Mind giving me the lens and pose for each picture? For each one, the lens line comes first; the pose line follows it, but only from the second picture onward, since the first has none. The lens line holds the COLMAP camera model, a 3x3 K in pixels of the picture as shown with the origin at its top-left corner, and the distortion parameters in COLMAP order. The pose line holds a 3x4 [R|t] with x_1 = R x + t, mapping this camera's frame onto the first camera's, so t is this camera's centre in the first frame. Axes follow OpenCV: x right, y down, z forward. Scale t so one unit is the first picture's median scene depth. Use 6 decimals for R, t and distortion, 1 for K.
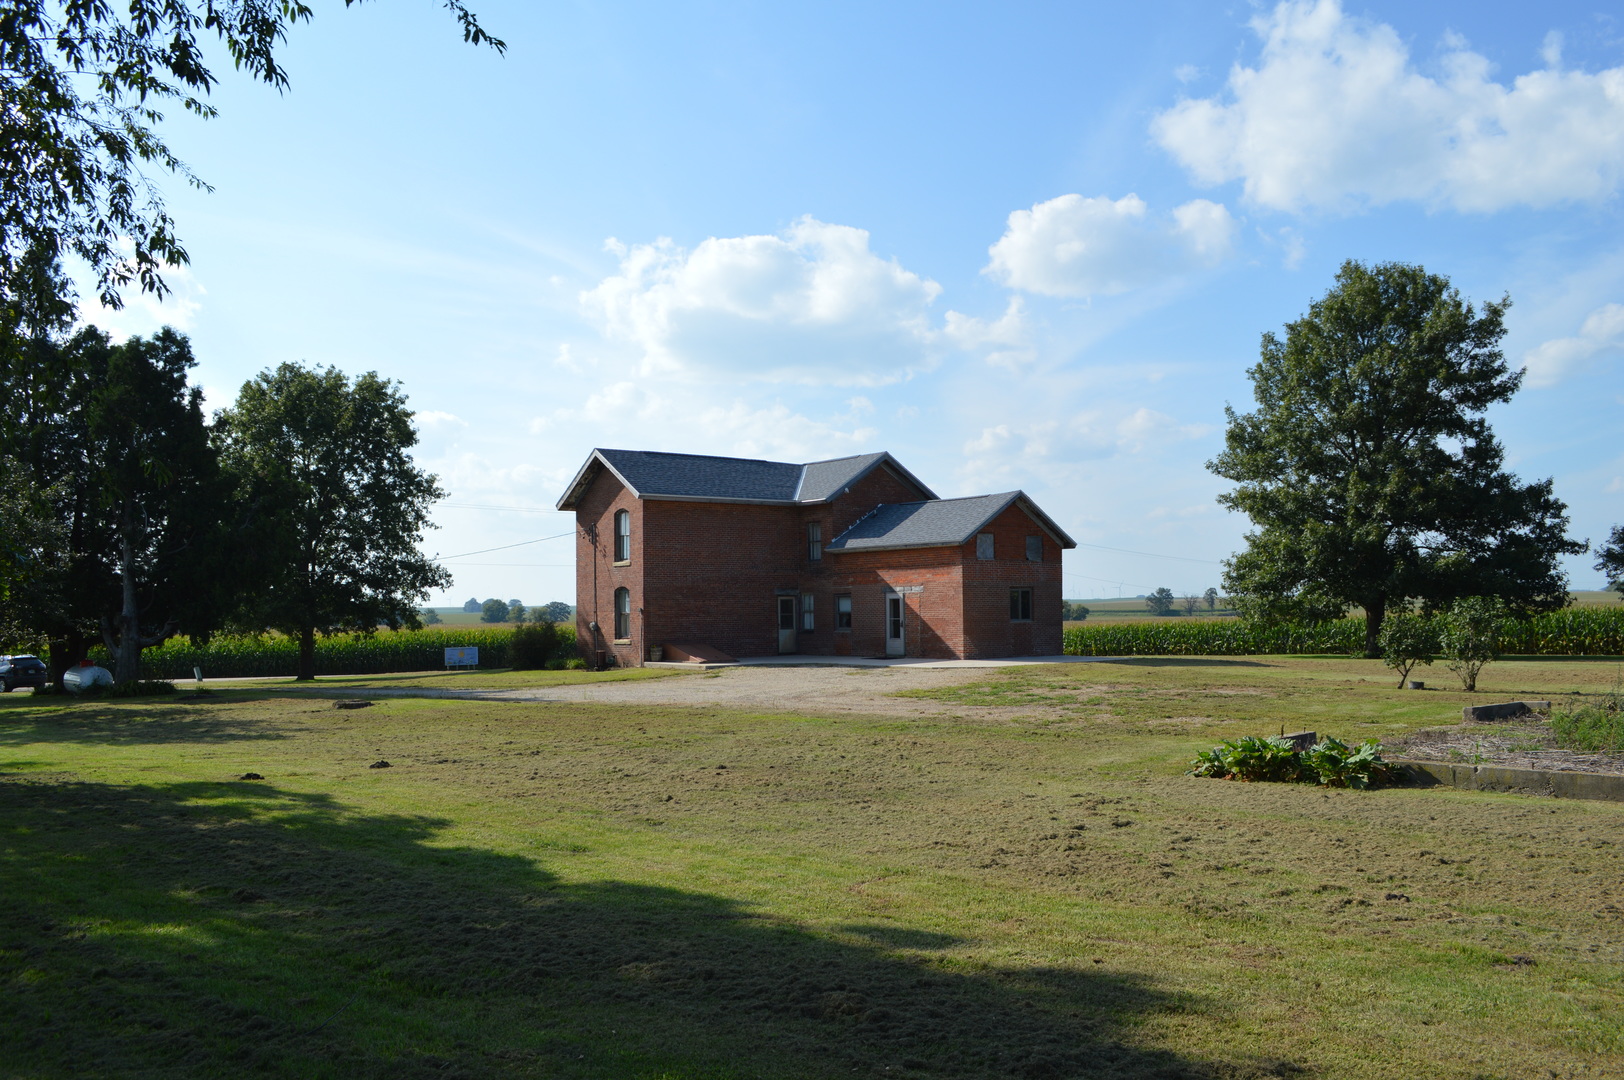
lens RADIAL K [[1387.8, 0, 812.0], [0, 1387.8, 540.0], [0, 0, 1]] dist [-0.002686, -0.001373]
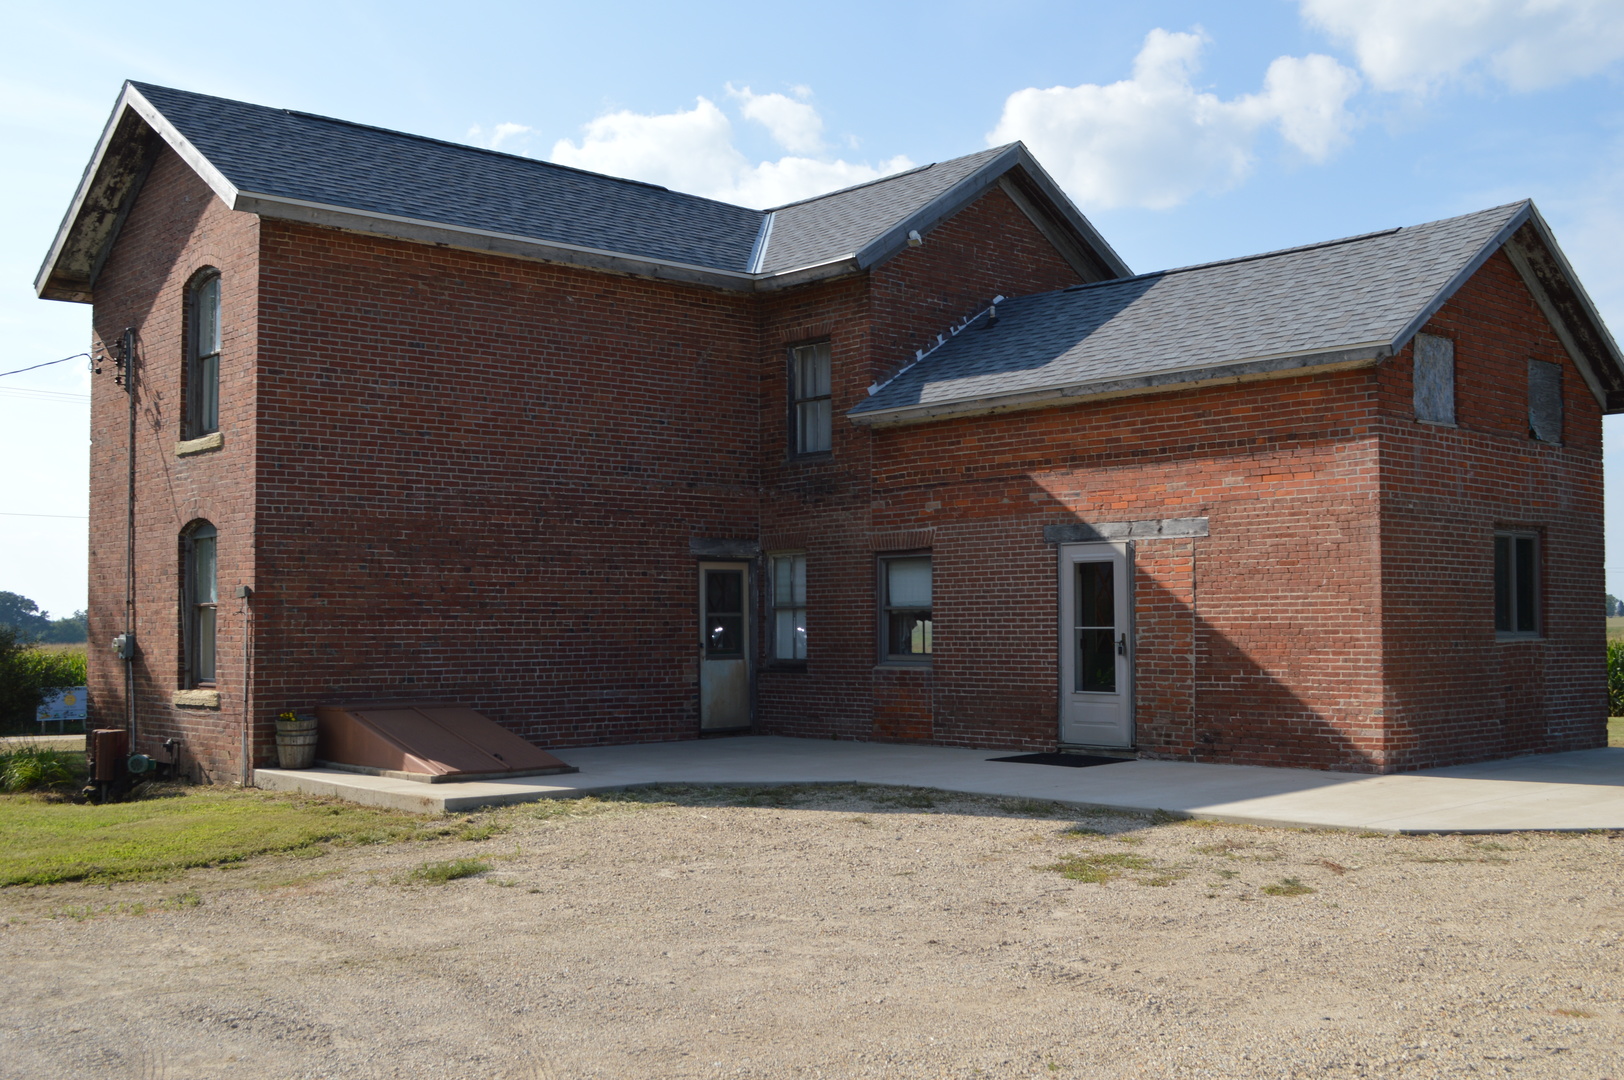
lens RADIAL K [[1787.4, 0, 812.0], [0, 1787.4, 540.0], [0, 0, 1]] dist [-0.013871, -0.012107]
pose [[0.997518, 0.009783, 0.069733, -0.029459], [-0.009748, 0.999952, -0.000855, 0.038161], [-0.069739, 0.000173, 0.997565, 0.608571]]
